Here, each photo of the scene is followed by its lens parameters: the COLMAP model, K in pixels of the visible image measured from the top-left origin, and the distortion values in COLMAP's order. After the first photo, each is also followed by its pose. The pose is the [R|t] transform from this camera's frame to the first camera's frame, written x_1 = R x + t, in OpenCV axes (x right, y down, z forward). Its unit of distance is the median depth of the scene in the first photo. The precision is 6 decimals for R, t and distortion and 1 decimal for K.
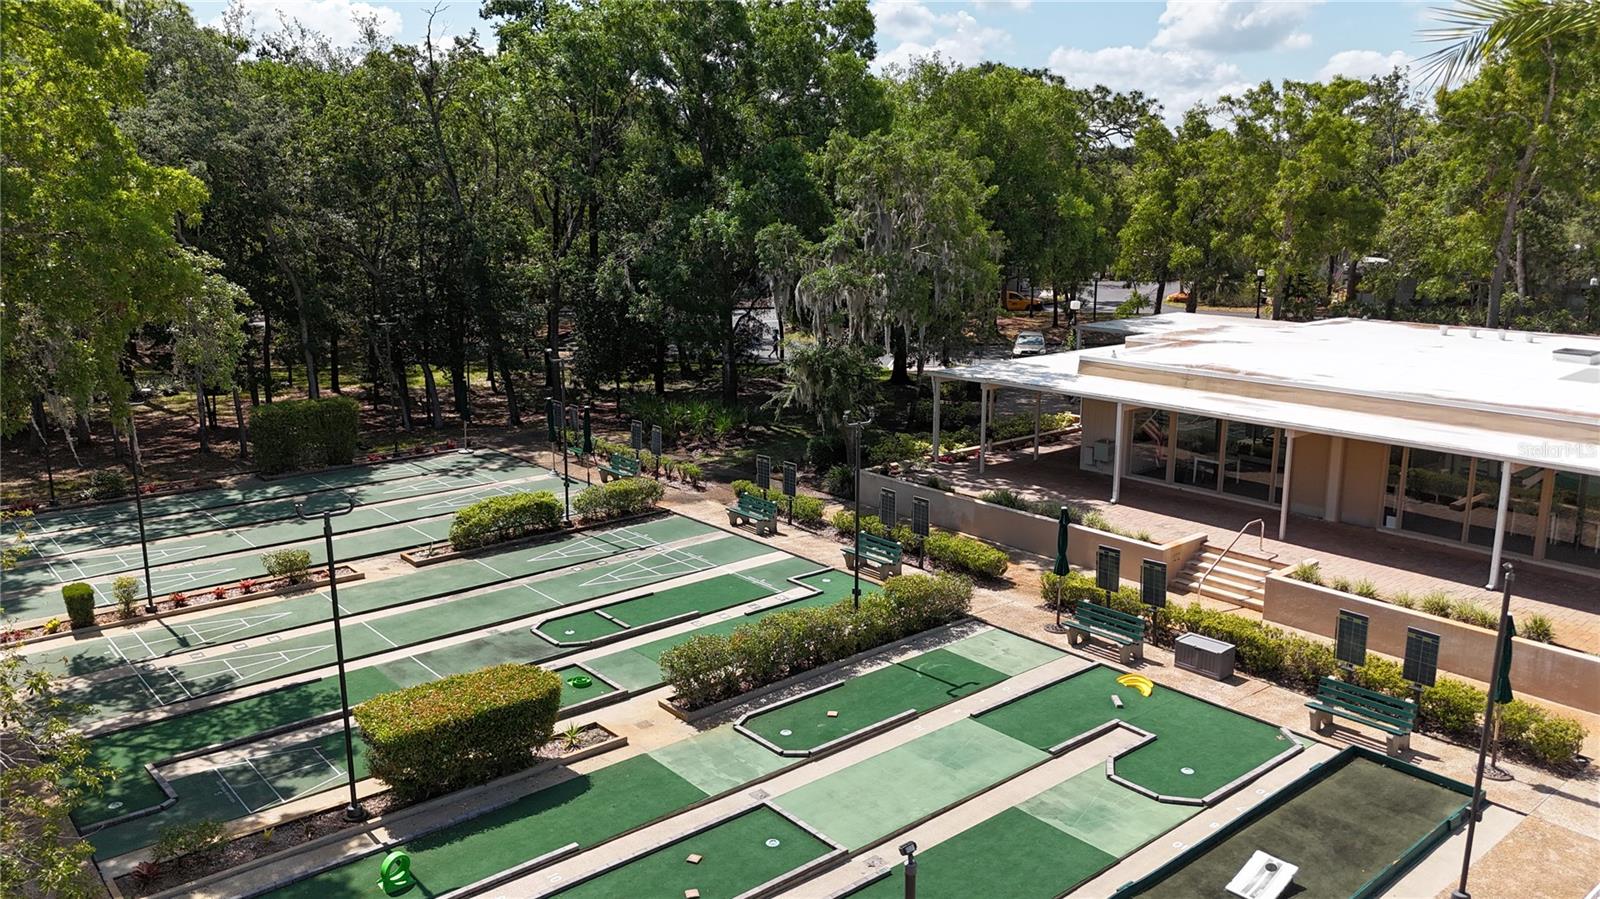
lens RADIAL K [[1179.3, 0, 803.9], [0, 1179.3, 439.2], [0, 0, 1]] dist [0.073710, -0.069898]
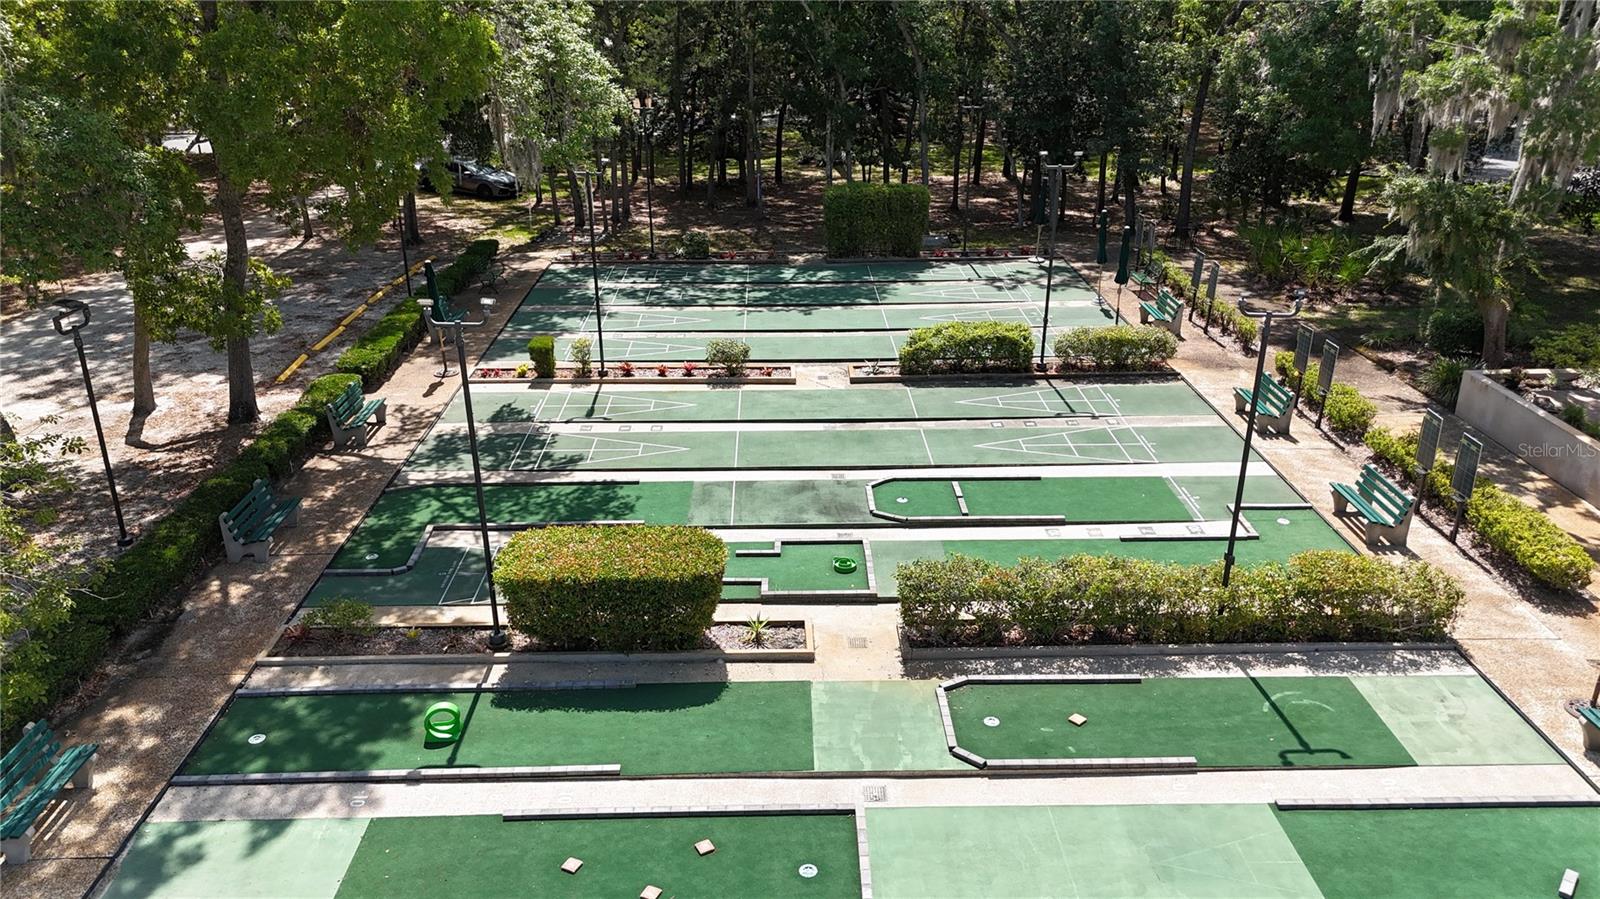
lens RADIAL K [[1179.3, 0, 803.9], [0, 1179.3, 439.2], [0, 0, 1]] dist [0.073710, -0.069898]
pose [[0.774173, 0.231457, -0.589138, 0.194785], [-0.123772, 0.968134, 0.217710, -0.044983], [0.620755, -0.095626, 0.778151, 0.255209]]
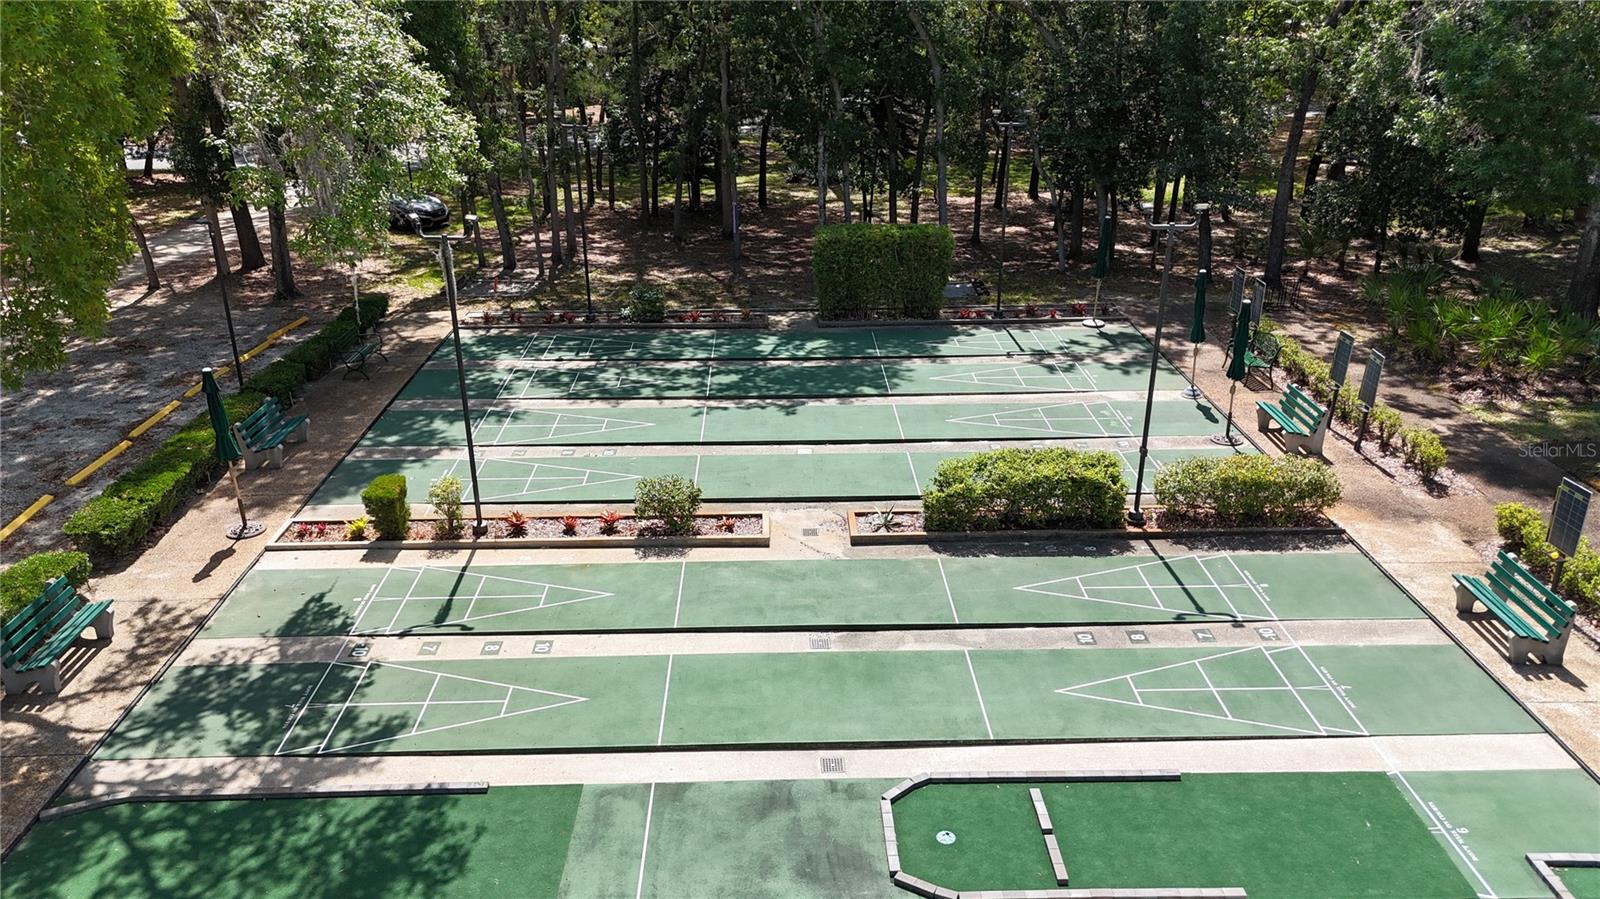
lens RADIAL K [[1179.3, 0, 803.9], [0, 1179.3, 439.2], [0, 0, 1]] dist [0.073710, -0.069898]
pose [[0.776145, 0.230005, -0.587109, 0.002524], [-0.121713, 0.968236, 0.218413, -0.075900], [0.618696, -0.098062, 0.779486, 0.505490]]
